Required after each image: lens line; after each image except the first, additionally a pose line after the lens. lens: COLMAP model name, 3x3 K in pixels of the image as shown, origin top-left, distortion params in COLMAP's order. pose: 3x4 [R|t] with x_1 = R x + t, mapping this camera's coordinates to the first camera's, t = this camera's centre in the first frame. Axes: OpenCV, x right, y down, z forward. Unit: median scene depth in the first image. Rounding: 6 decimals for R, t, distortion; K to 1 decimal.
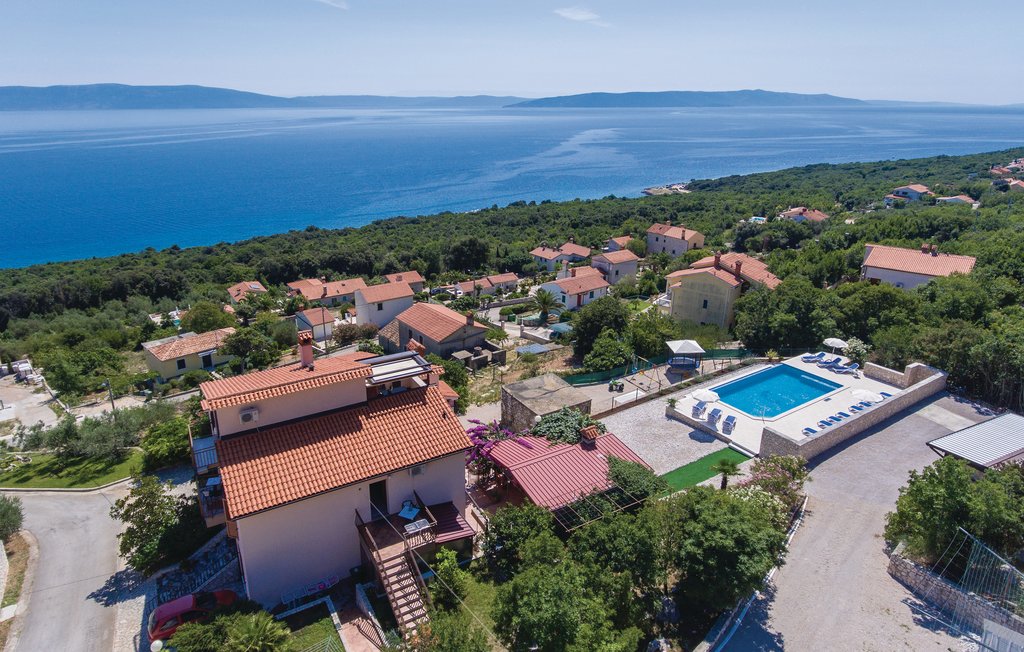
lens RADIAL K [[630.3, 0, 468.4], [0, 630.3, 290.0], [0, 0, 1]] dist [-0.004178, 0.000883]
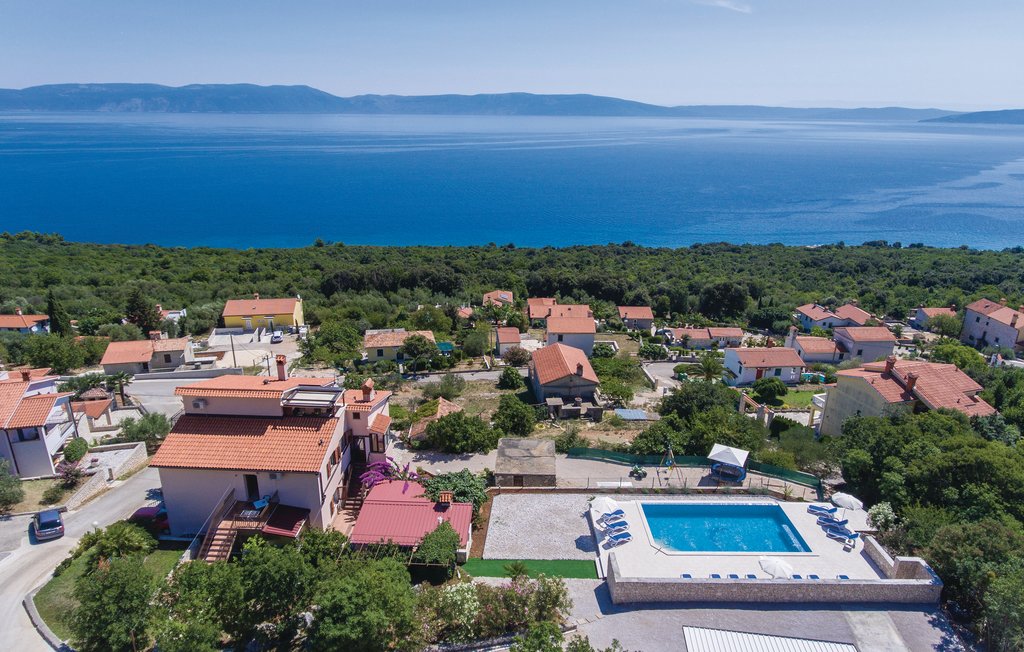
lens RADIAL K [[630.3, 0, 468.4], [0, 630.3, 290.0], [0, 0, 1]] dist [-0.004178, 0.000883]
pose [[0.835844, 0.157697, -0.525829, 0.170890], [-0.162636, 0.985986, 0.037178, -0.041796], [0.524322, 0.054444, 0.849778, 0.010047]]
